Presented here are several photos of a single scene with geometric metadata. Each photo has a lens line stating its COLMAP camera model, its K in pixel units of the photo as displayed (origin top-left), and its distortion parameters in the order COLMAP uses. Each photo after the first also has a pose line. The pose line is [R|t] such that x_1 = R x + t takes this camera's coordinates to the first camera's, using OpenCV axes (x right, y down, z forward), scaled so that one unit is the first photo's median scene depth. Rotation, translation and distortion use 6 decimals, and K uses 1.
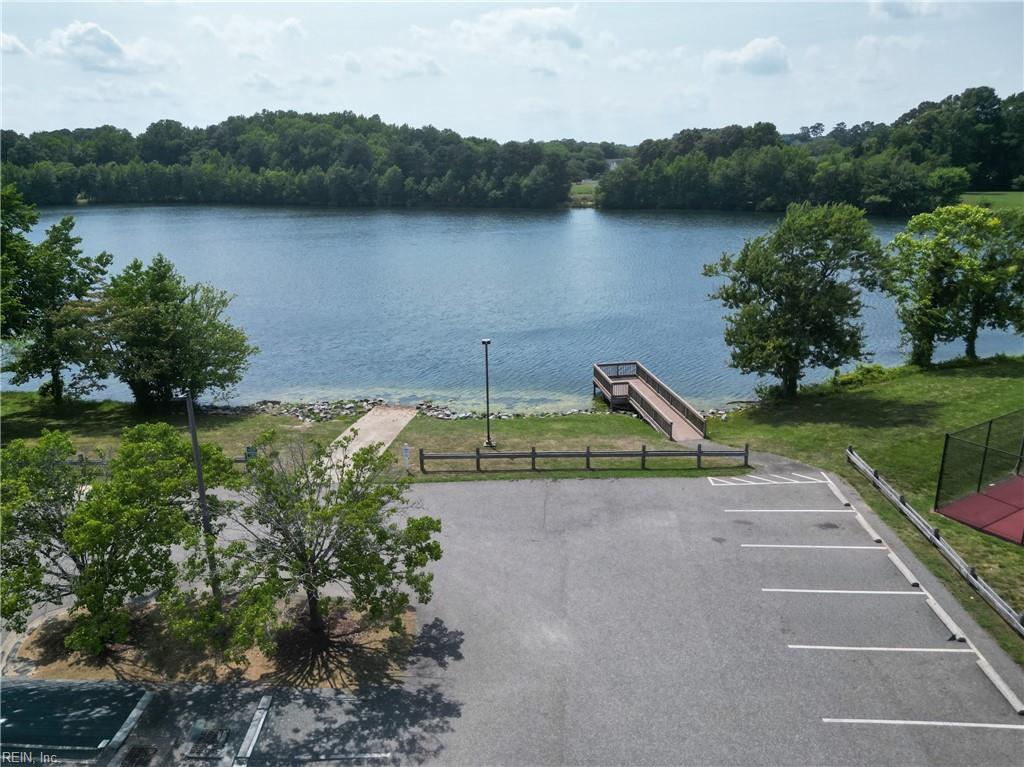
lens RADIAL K [[702.5, 0, 512.0], [0, 702.5, 383.5], [0, 0, 1]] dist [0.044906, -0.040336]
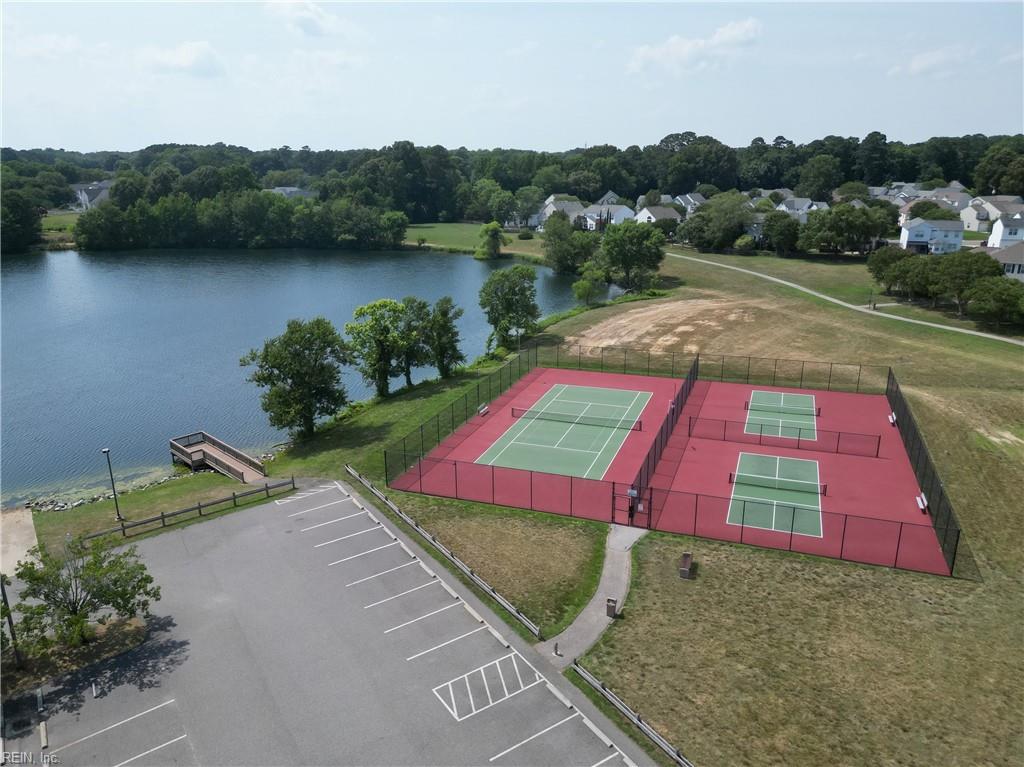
lens RADIAL K [[770.1, 0, 512.0], [0, 770.1, 383.5], [0, 0, 1]] dist [0.118782, -0.100653]
pose [[0.793233, -0.174380, 0.583415, -0.245744], [0.170424, 0.983405, 0.062220, -0.127567], [-0.584583, 0.050073, 0.809787, -0.683704]]
